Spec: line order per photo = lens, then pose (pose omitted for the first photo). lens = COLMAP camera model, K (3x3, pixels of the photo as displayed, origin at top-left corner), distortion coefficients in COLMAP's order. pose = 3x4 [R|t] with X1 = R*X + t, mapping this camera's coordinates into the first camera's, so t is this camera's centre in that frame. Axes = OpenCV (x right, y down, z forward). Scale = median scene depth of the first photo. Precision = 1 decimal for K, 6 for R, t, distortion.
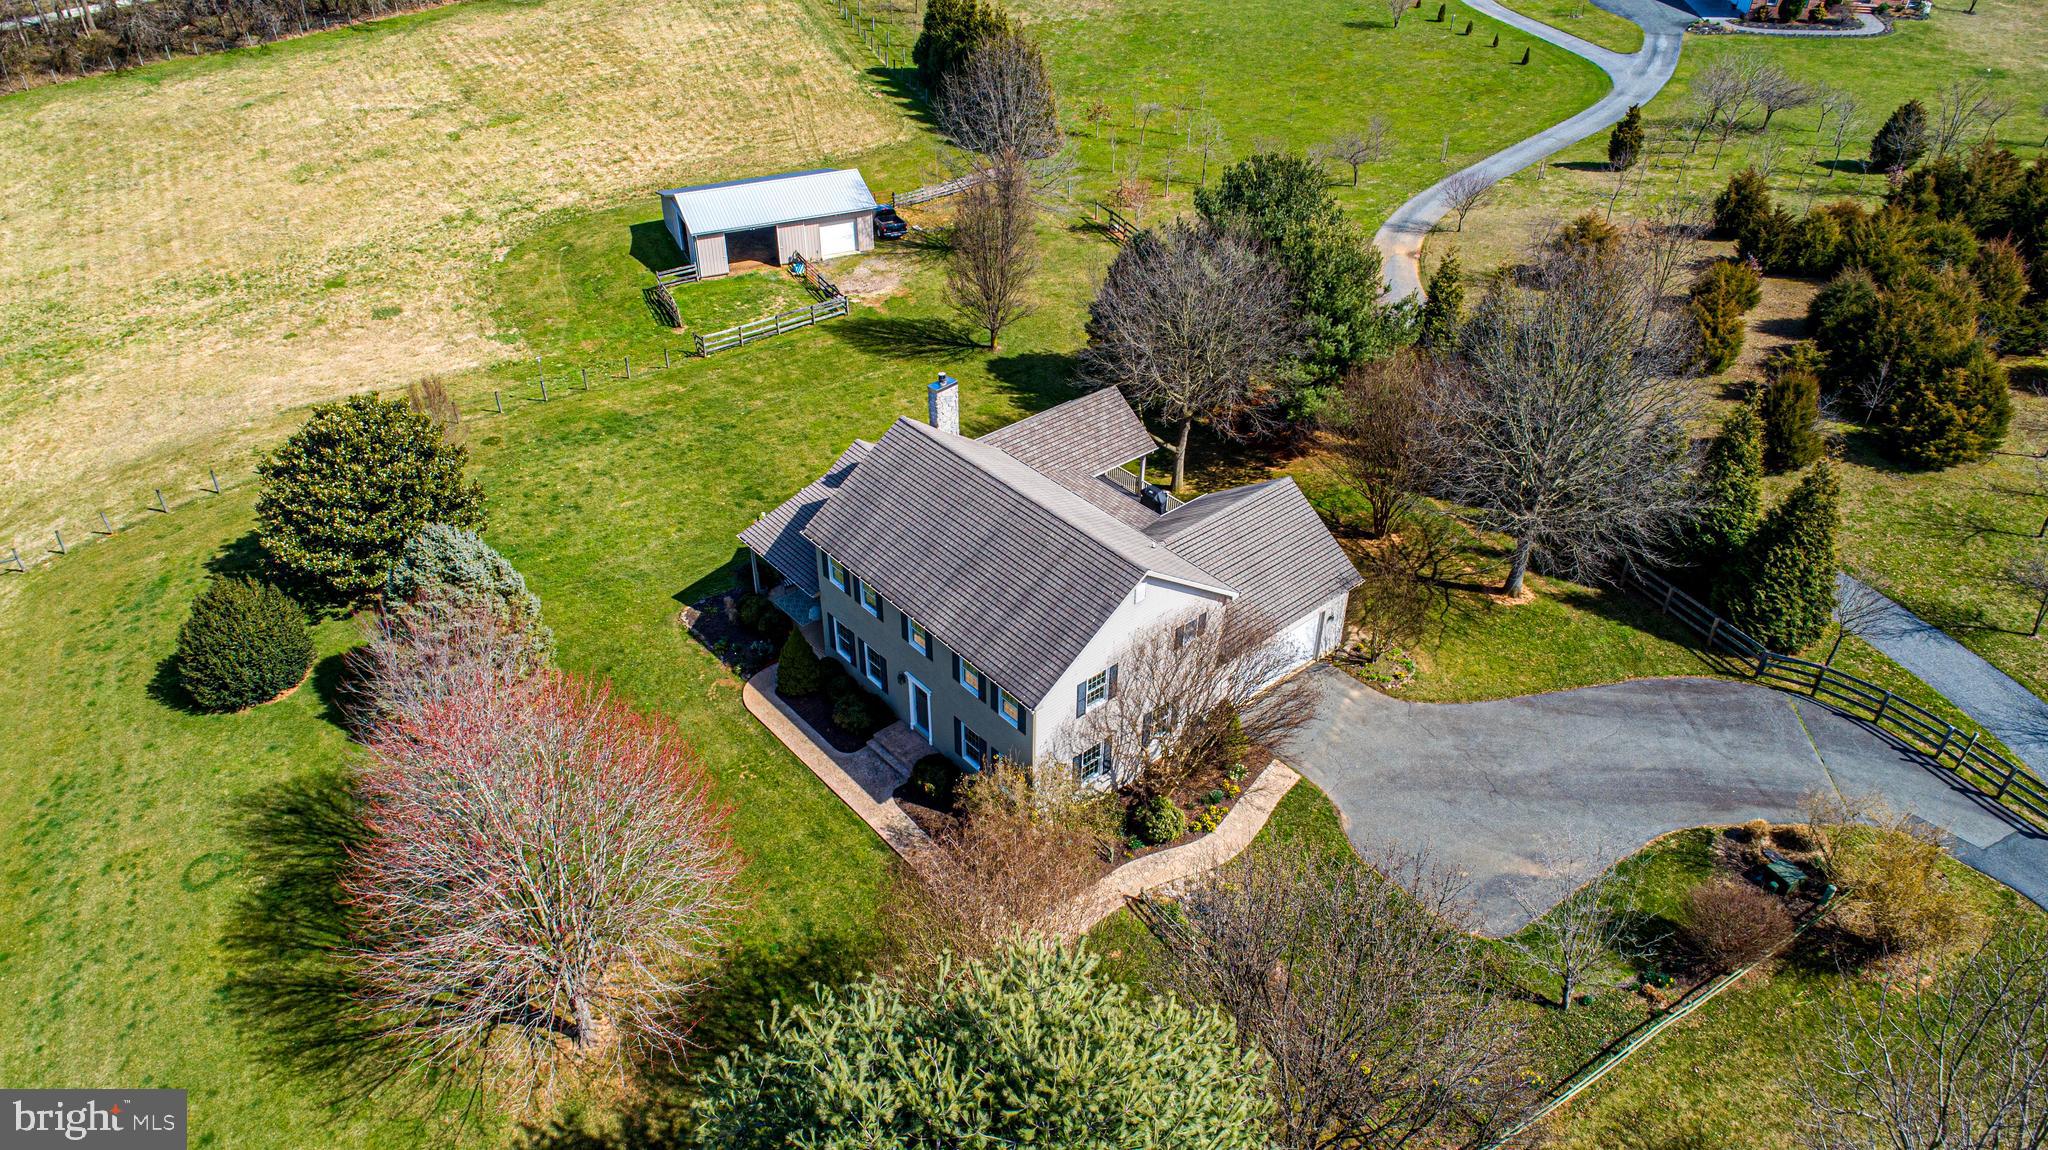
lens RADIAL K [[1380.2, 0, 1024.0], [0, 1380.2, 575.0], [0, 0, 1]] dist [-0.005667, -0.001952]
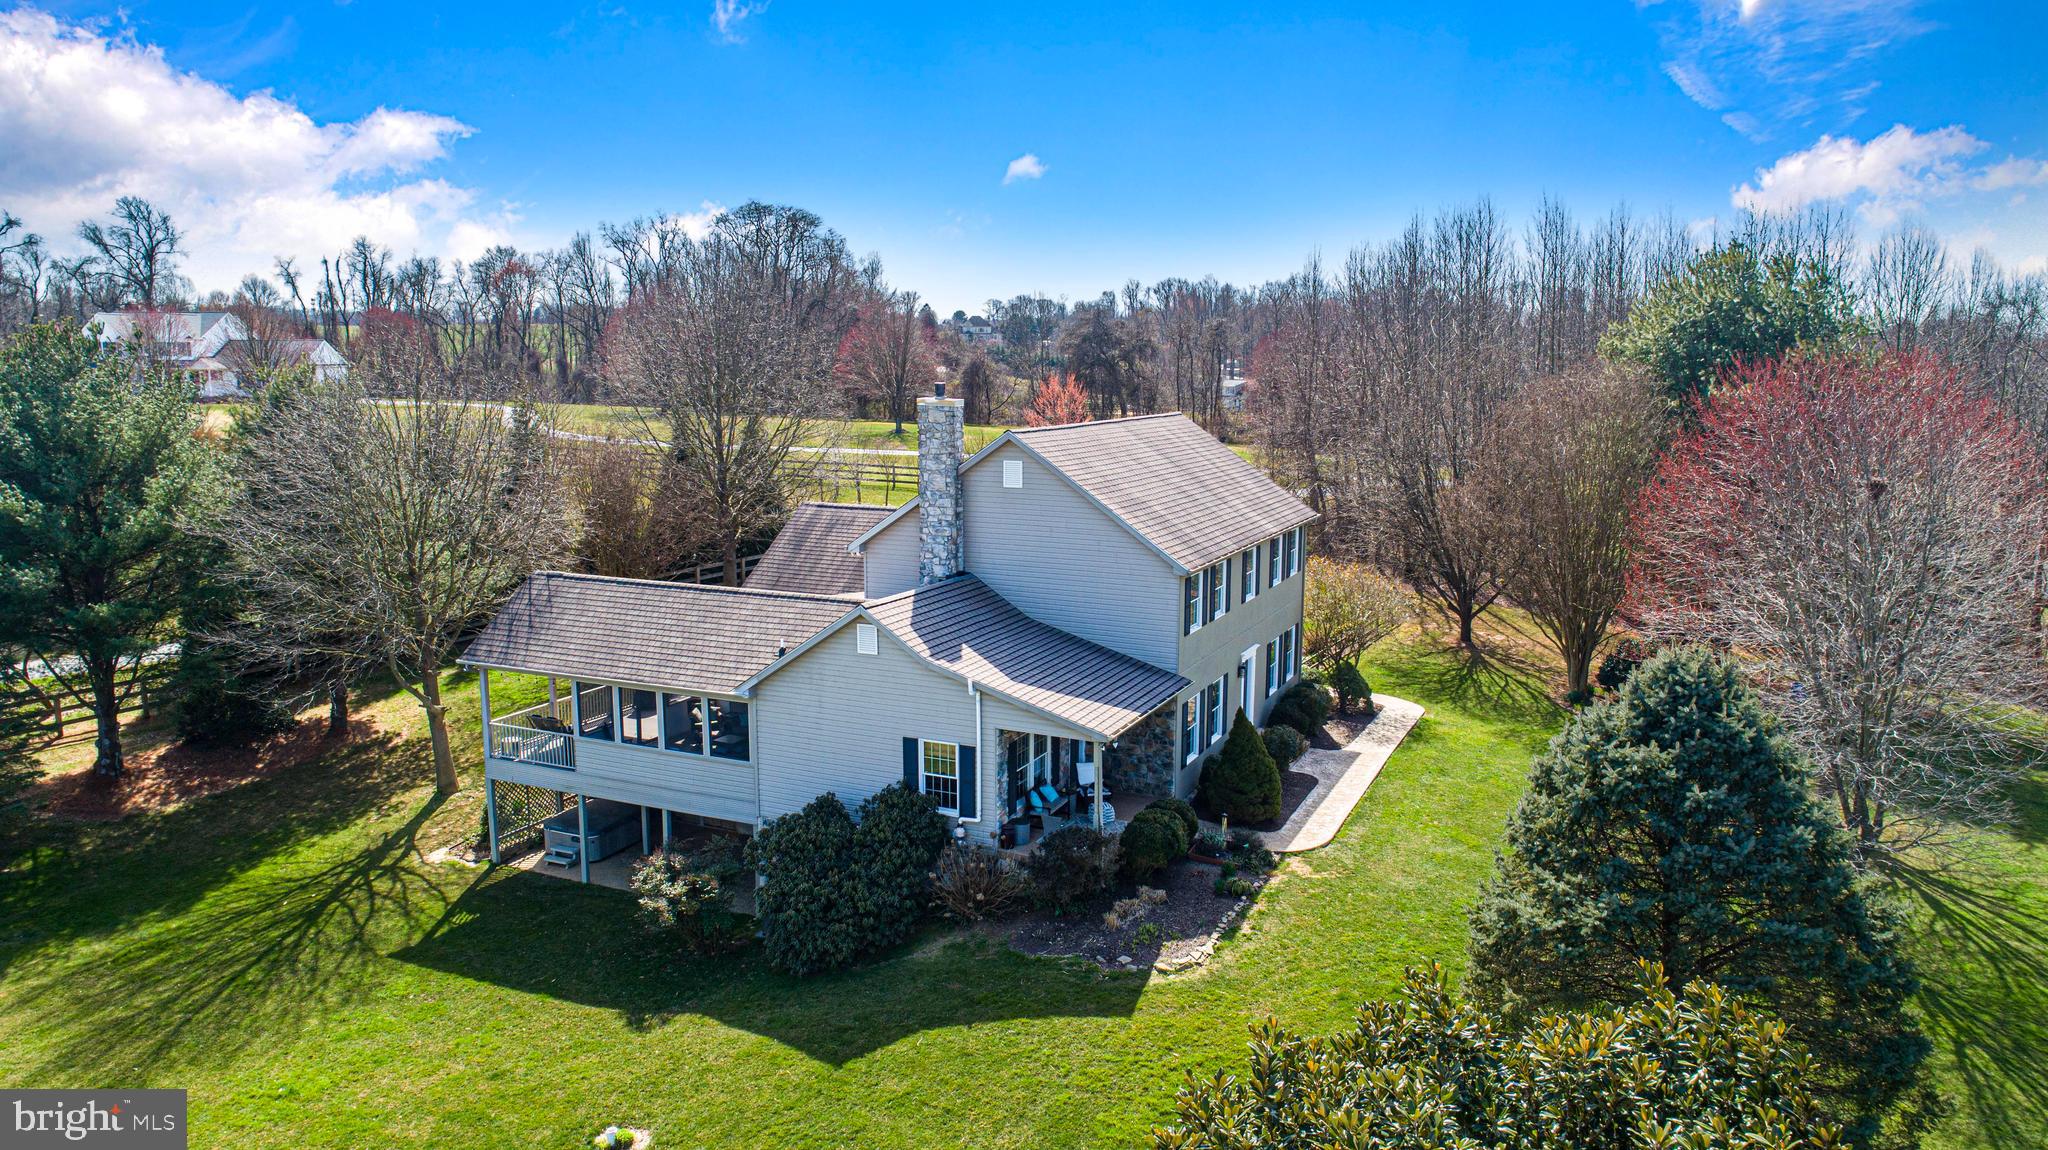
lens RADIAL K [[1365.5, 0, 1000.0], [0, 1365.5, 564.8], [0, 0, 1]] dist [-0.027276, 0.000479]
pose [[-0.404686, -0.143763, 0.903085, -0.619849], [0.519668, 0.776448, 0.356474, -0.272640], [-0.752446, 0.613564, -0.239509, 1.078143]]
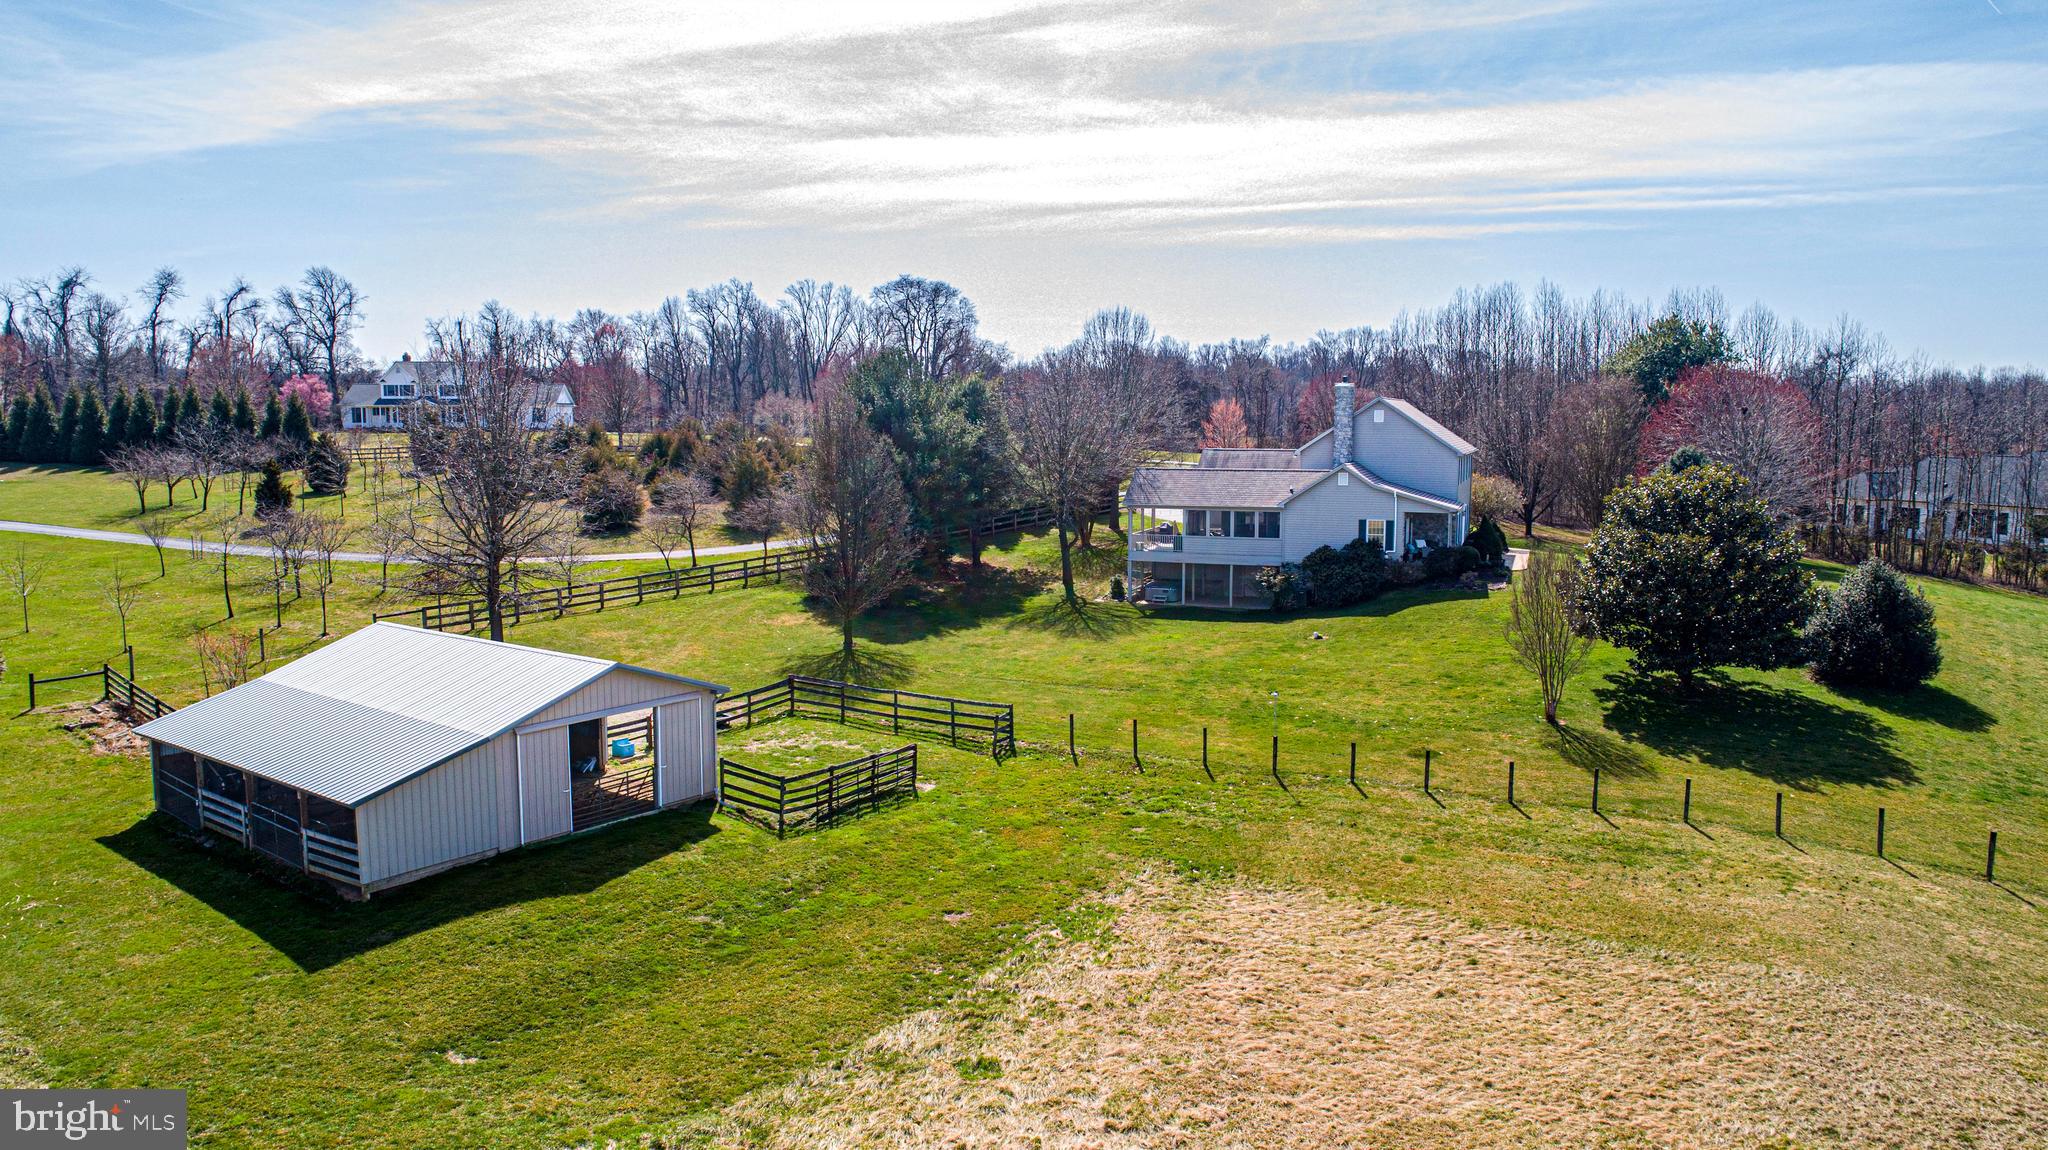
lens RADIAL K [[1365.5, 0, 1000.0], [0, 1365.5, 564.8], [0, 0, 1]] dist [-0.027276, 0.000479]
pose [[-0.465970, -0.098090, 0.879346, -1.113536], [0.503924, 0.787480, 0.354875, -0.647848], [-0.727277, 0.608485, -0.317512, 1.710781]]
